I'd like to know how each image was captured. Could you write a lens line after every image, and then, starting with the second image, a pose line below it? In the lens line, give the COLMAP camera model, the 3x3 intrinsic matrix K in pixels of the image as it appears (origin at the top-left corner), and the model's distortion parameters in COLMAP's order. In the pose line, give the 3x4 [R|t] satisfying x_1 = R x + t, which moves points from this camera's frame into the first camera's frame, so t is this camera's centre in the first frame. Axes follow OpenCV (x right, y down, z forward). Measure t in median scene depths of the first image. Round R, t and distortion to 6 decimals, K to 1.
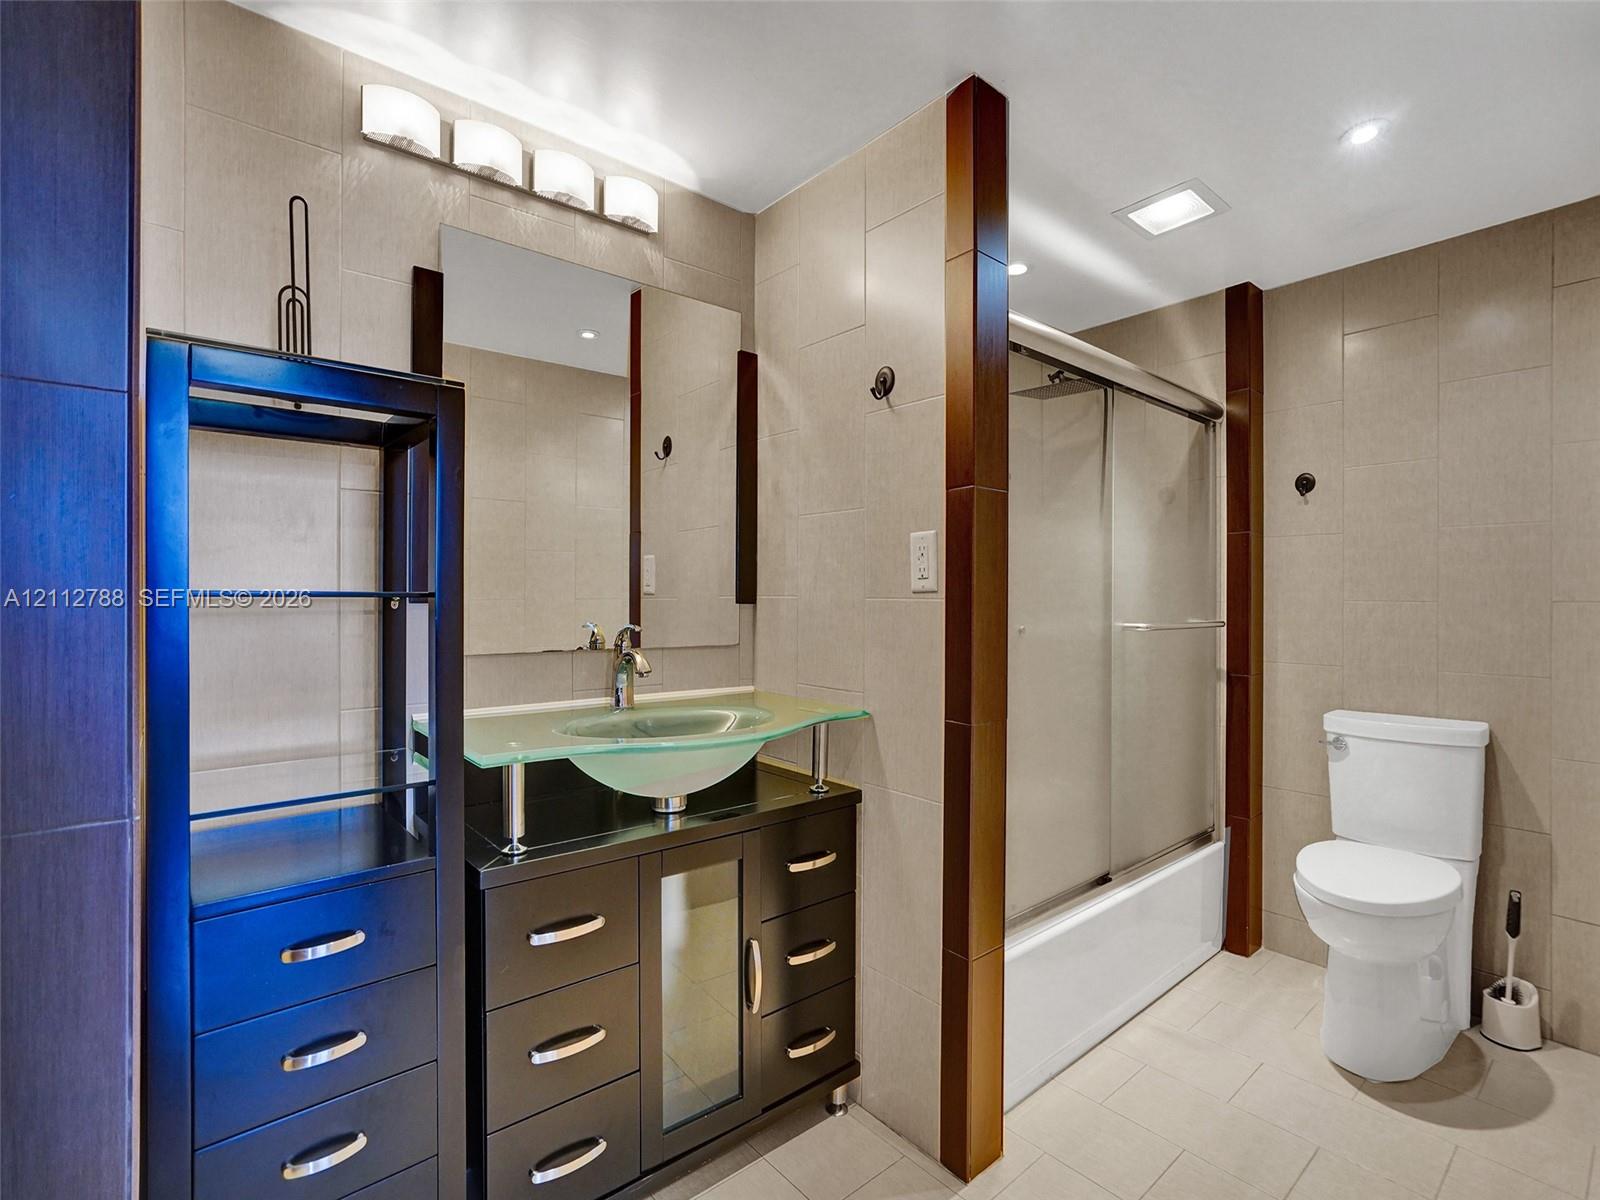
lens RADIAL K [[757.7, 0, 791.0], [0, 757.7, 608.6], [0, 0, 1]] dist [-0.000723, -0.000198]
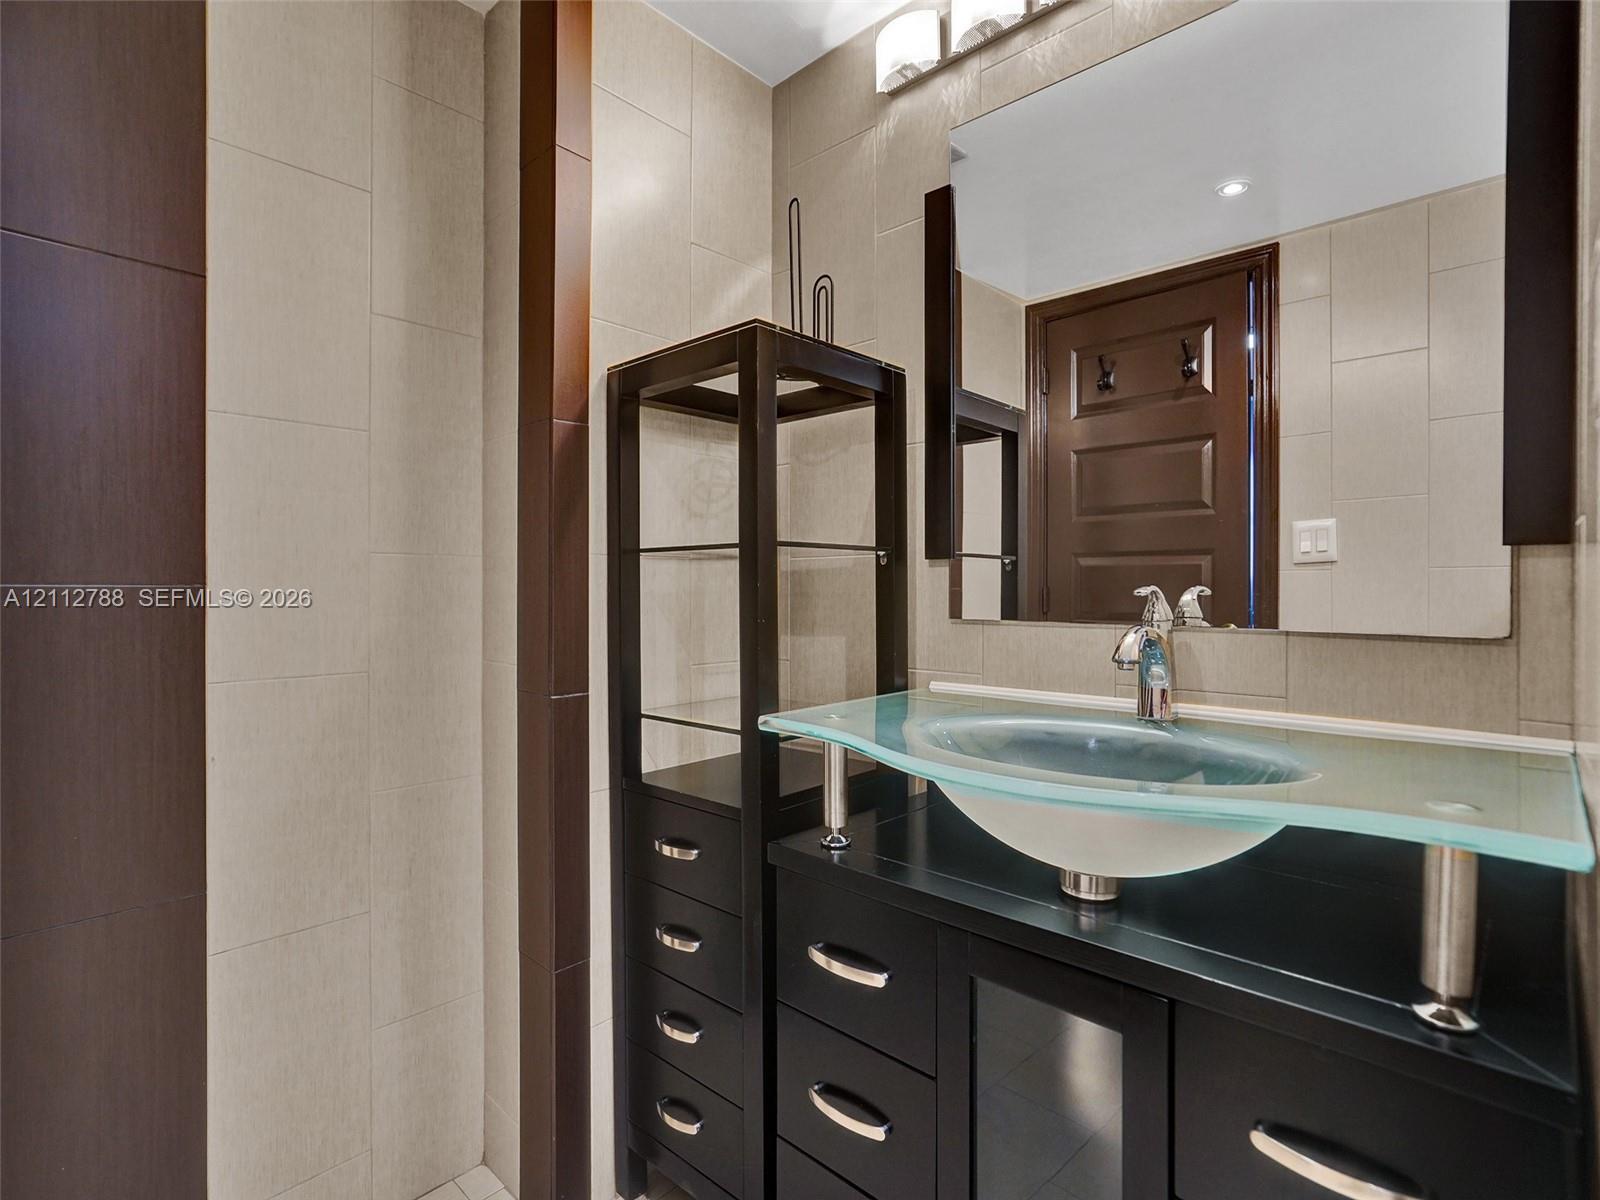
lens RADIAL K [[798.5, 0, 800.5], [0, 798.5, 589.6], [0, 0, 1]] dist [-0.030930, 0.000025]
pose [[0.089794, 0.008067, -0.995928, 0.444220], [0.001505, 0.999965, 0.008235, 0.021524], [0.995959, -0.002238, 0.089779, 0.741791]]
